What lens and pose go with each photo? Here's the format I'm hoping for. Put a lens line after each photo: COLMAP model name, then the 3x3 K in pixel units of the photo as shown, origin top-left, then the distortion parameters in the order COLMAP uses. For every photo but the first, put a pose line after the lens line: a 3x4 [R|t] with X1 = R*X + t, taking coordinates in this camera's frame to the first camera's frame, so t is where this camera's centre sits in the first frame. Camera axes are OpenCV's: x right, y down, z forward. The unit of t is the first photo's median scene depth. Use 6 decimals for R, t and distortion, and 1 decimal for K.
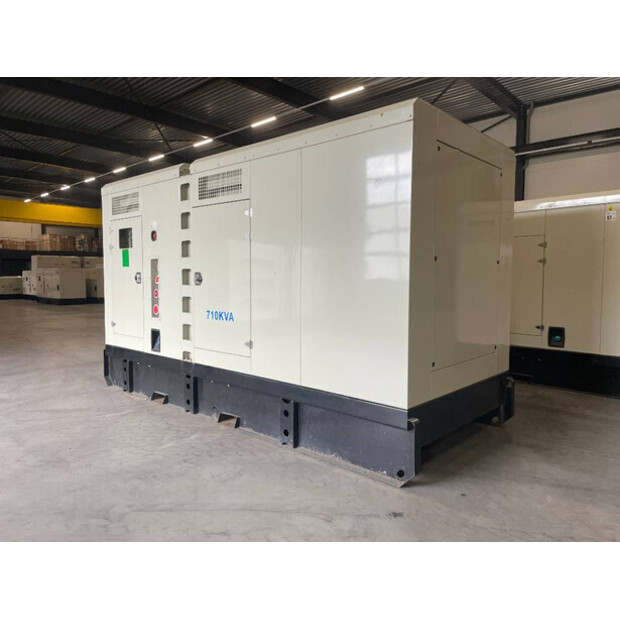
lens RADIAL K [[472.4, 0, 310.8], [0, 472.4, 307.9], [0, 0, 1]] dist [0.046027, -0.052723]
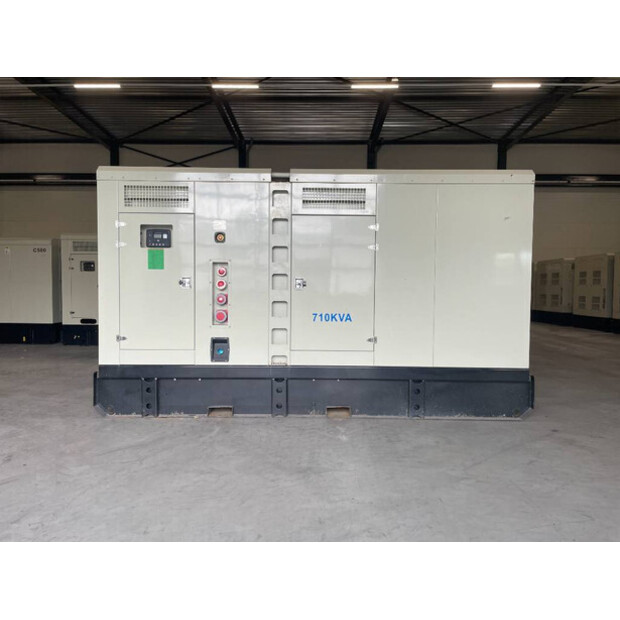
lens RADIAL K [[472.4, 0, 310.6], [0, 472.4, 309.5], [0, 0, 1]] dist [0.046027, -0.052723]
pose [[0.741685, -0.024352, 0.670306, -0.976959], [0.039790, 0.999178, -0.007727, 0.004729], [-0.669567, 0.032403, 0.742045, 0.228368]]
